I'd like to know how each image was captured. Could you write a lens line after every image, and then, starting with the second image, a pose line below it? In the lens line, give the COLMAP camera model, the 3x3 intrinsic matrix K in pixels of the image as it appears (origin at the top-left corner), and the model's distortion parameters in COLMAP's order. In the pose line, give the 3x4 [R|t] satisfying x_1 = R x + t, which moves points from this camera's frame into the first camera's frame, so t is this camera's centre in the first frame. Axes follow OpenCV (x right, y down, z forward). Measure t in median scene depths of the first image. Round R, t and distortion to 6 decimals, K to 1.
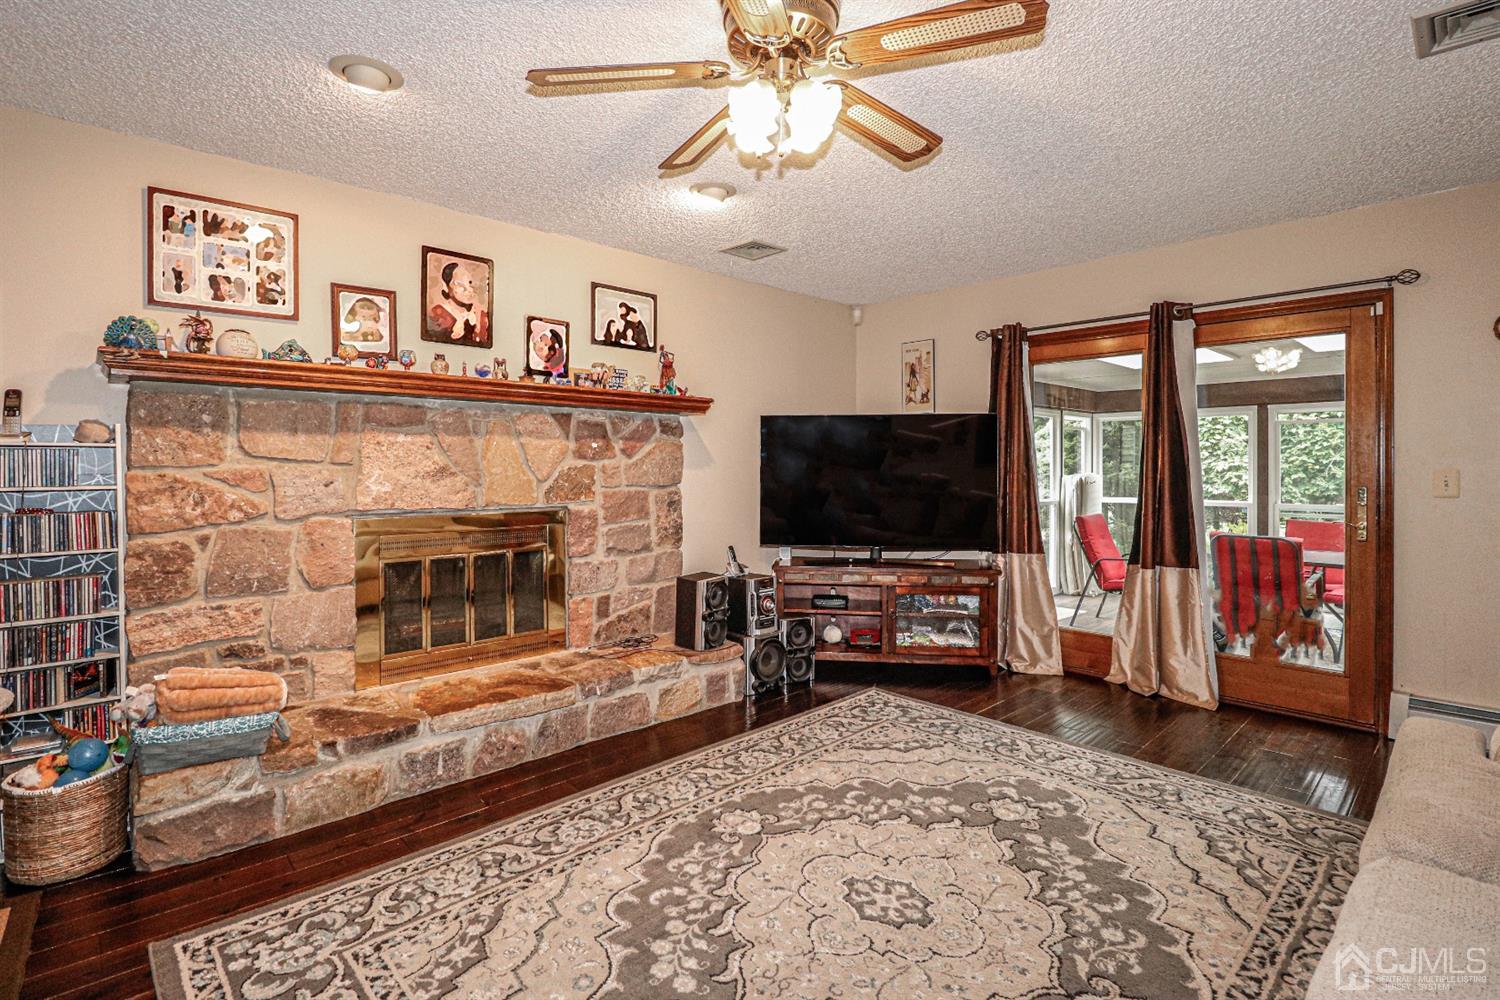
lens RADIAL K [[717.0, 0, 748.8], [0, 717.0, 455.1], [0, 0, 1]] dist [0.000394, 0.000008]
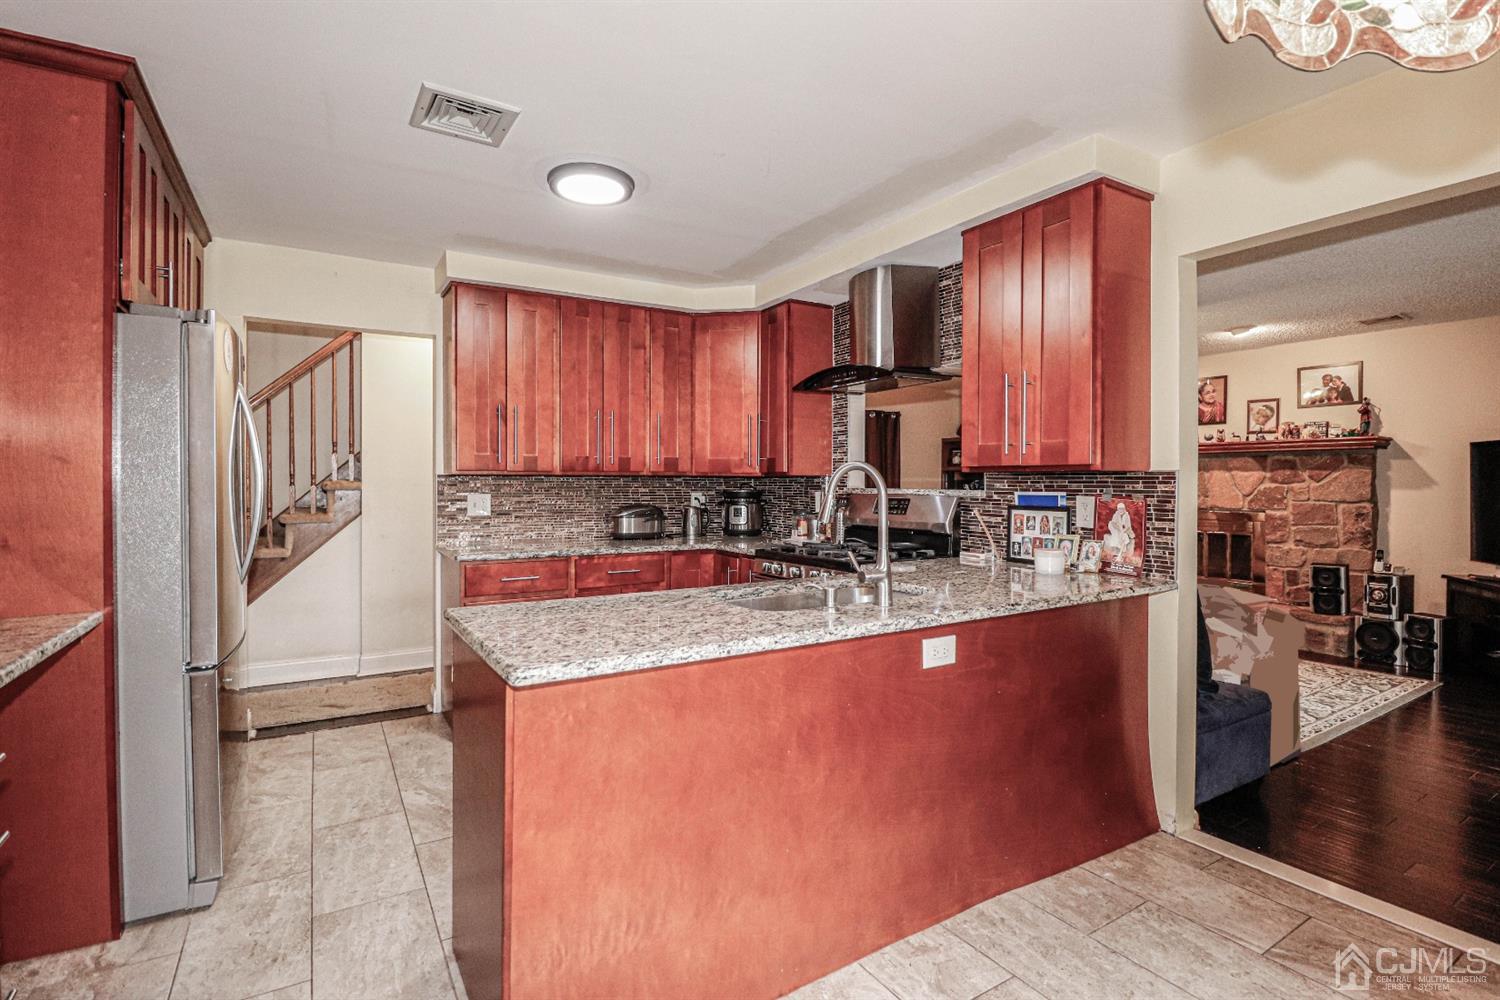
lens RADIAL K [[707.0, 0, 748.5], [0, 707.0, 491.6], [0, 0, 1]] dist [-0.000443, -0.011922]
pose [[-0.213441, 0.004658, -0.976945, 1.544239], [0.005959, 0.999976, 0.003466, 0.012148], [0.976938, -0.005082, -0.213463, 0.169618]]
